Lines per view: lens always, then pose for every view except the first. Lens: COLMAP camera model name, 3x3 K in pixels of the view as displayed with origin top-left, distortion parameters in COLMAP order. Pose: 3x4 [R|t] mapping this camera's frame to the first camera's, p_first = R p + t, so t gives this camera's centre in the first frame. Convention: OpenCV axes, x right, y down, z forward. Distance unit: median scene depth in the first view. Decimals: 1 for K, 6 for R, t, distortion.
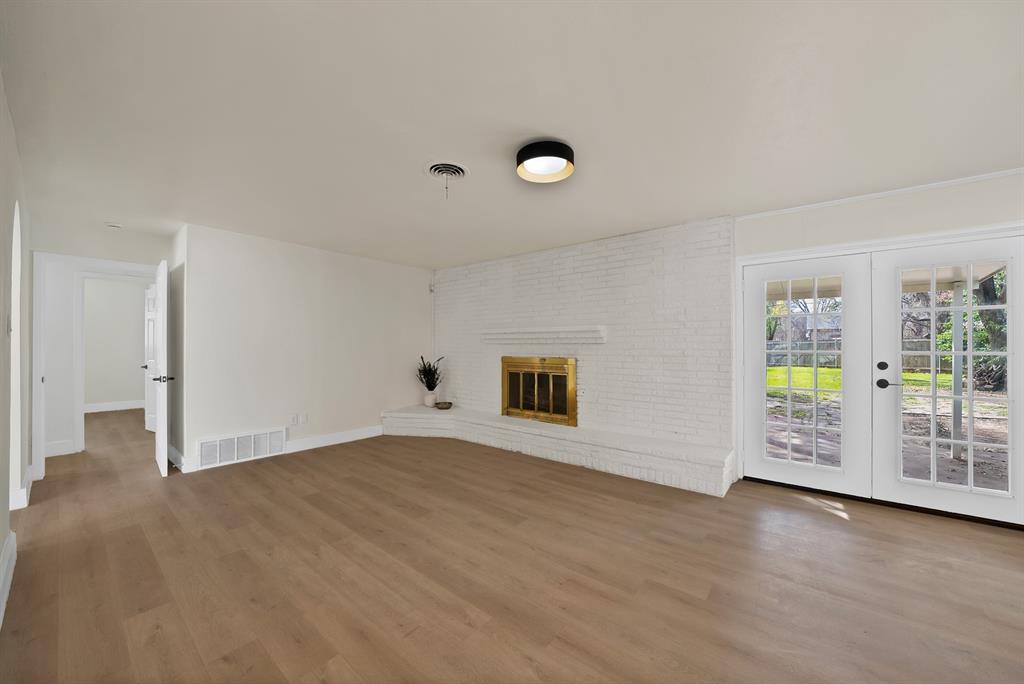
lens RADIAL K [[368.1, 0, 511.1], [0, 368.1, 345.4], [0, 0, 1]] dist [-0.014751, 0.000061]
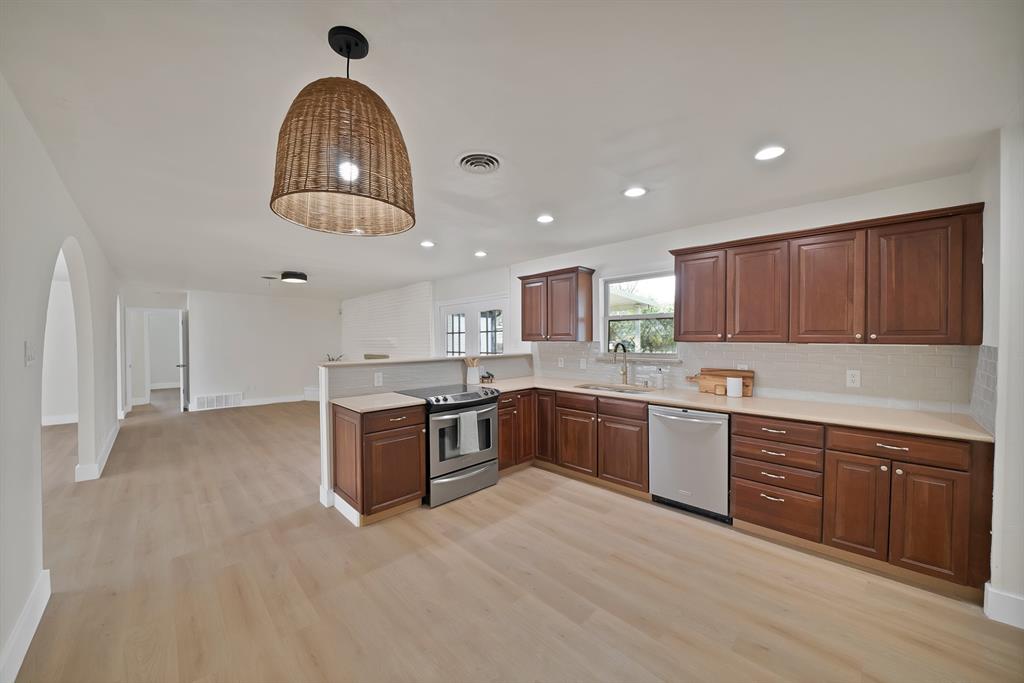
lens RADIAL K [[368.1, 0, 511.1], [0, 368.1, 344.9], [0, 0, 1]] dist [-0.014751, 0.000061]
pose [[0.994147, -0.000846, -0.108035, 1.376764], [0.004402, 0.999456, 0.032689, -0.115070], [0.107948, -0.032973, 0.993610, -1.030482]]
